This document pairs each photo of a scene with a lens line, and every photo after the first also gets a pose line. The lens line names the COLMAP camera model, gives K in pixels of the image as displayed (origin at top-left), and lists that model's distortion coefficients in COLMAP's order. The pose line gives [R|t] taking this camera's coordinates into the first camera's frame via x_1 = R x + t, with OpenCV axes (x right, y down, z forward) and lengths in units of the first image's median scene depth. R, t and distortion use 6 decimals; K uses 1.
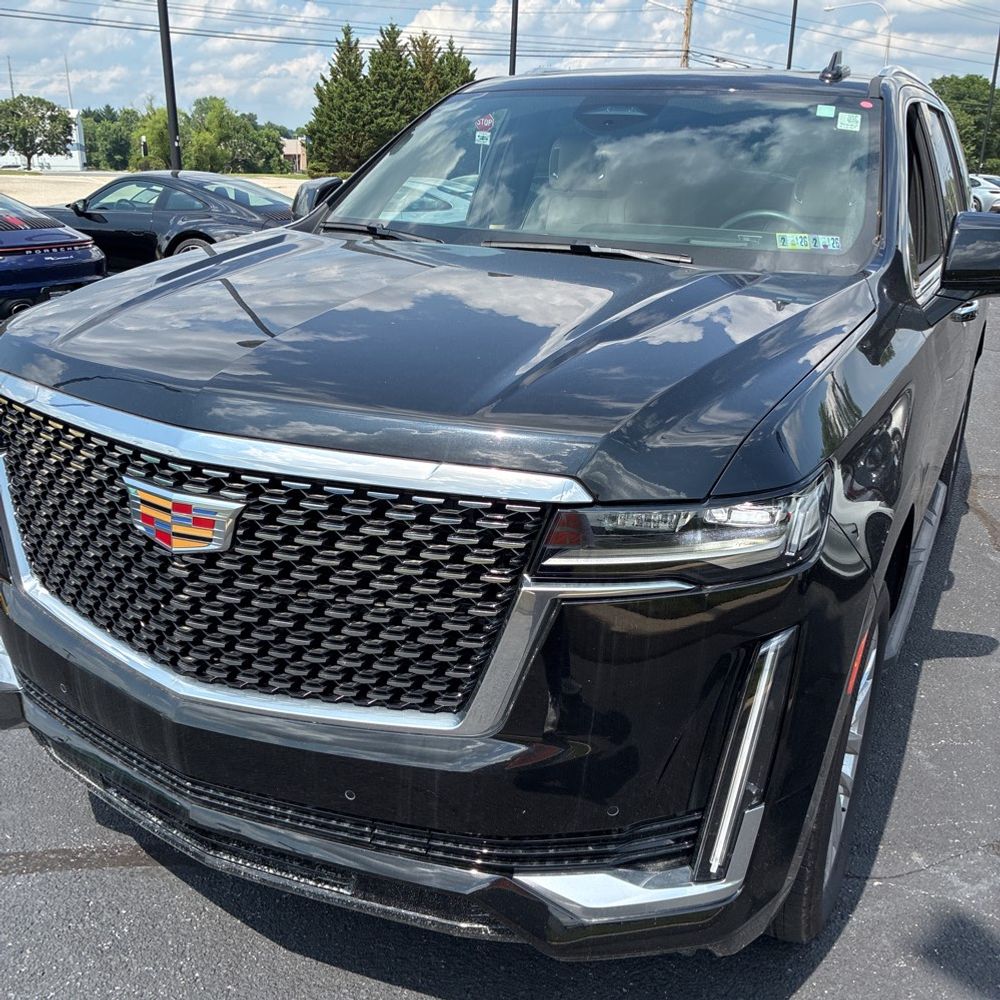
lens RADIAL K [[1012.3, 0, 514.5], [0, 1012.3, 475.5], [0, 0, 1]] dist [0.024071, 0.000000]
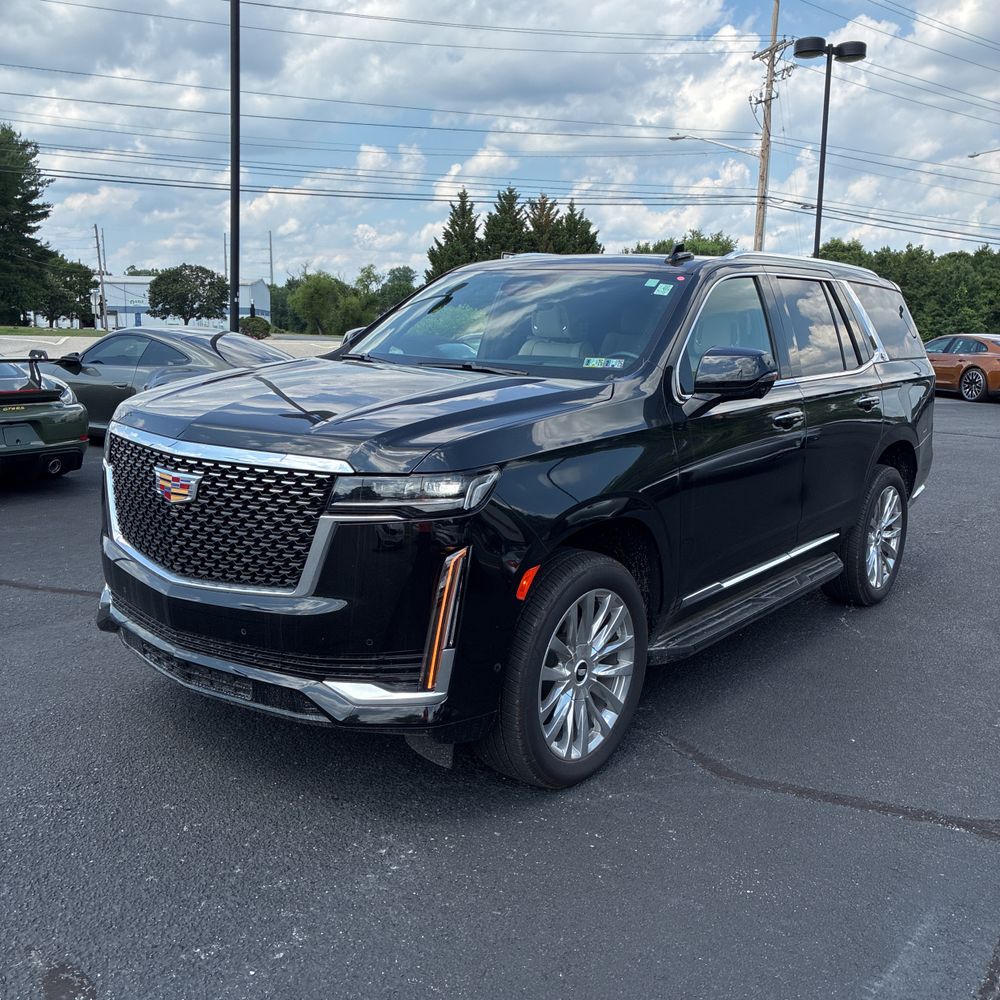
lens RADIAL K [[1012.3, 0, 495.0], [0, 1012.3, 490.4], [0, 0, 1]] dist [0.024071, 0.000000]
pose [[0.978979, 0.028144, -0.202008, 0.683105], [-0.055406, 0.989886, -0.130597, 0.276644], [0.196289, 0.139044, 0.970638, -0.799355]]
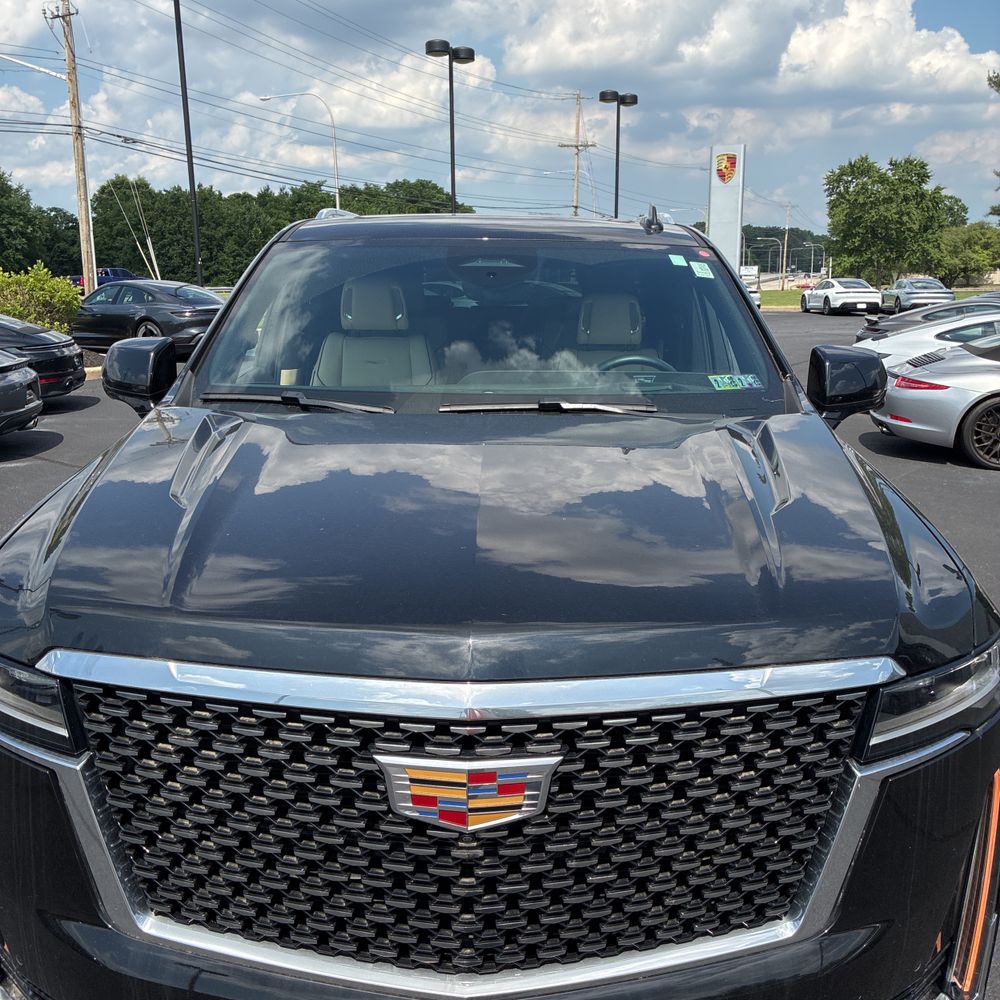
lens RADIAL K [[1012.3, 0, 500.3], [0, 1012.3, 494.0], [0, 0, 1]] dist [0.024071, 0.000000]
pose [[0.887210, -0.130428, 0.442547, -0.657507], [0.161697, 0.986272, -0.033492, -0.171468], [-0.432103, 0.101272, 0.896120, 0.202580]]
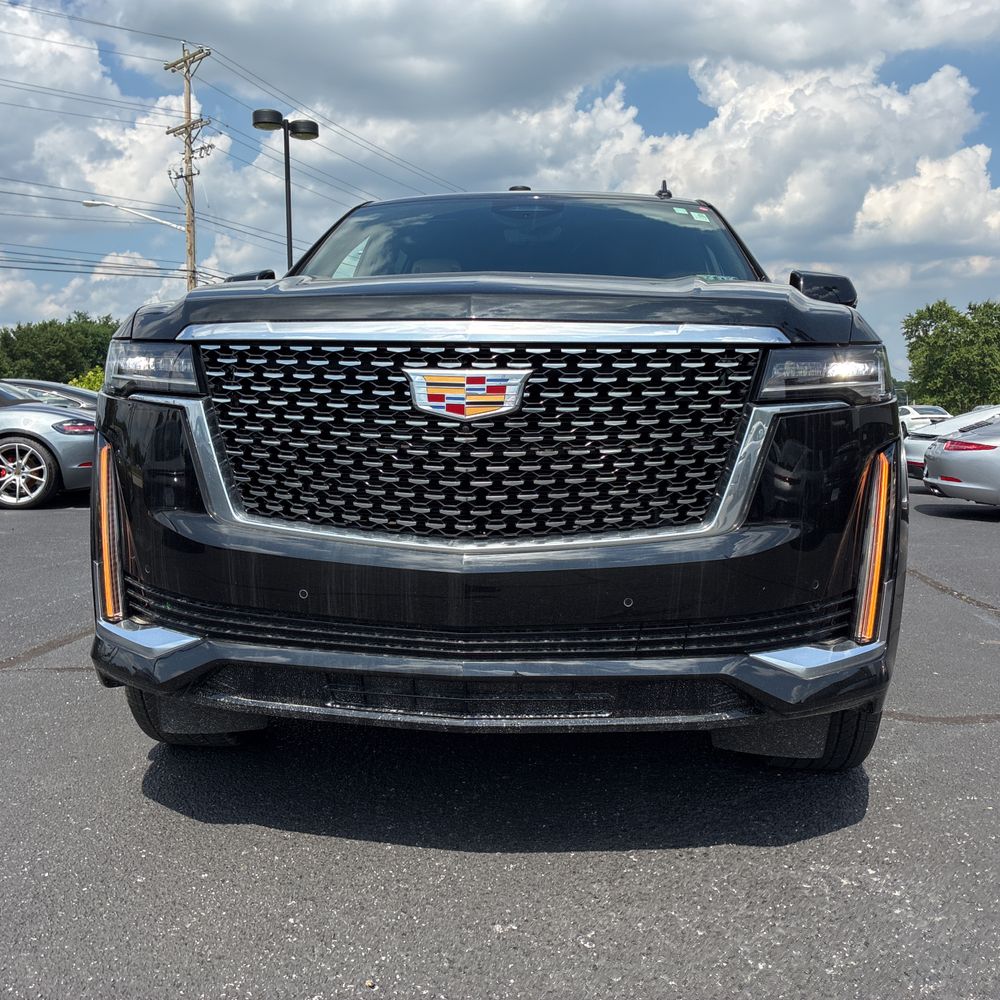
lens RADIAL K [[1012.3, 0, 495.9], [0, 1012.3, 475.9], [0, 0, 1]] dist [0.024071, 0.000000]
pose [[0.922771, -0.056350, 0.381206, -0.776084], [0.142970, 0.968709, -0.202888, 0.394951], [-0.357844, 0.241720, 0.901953, -0.088123]]
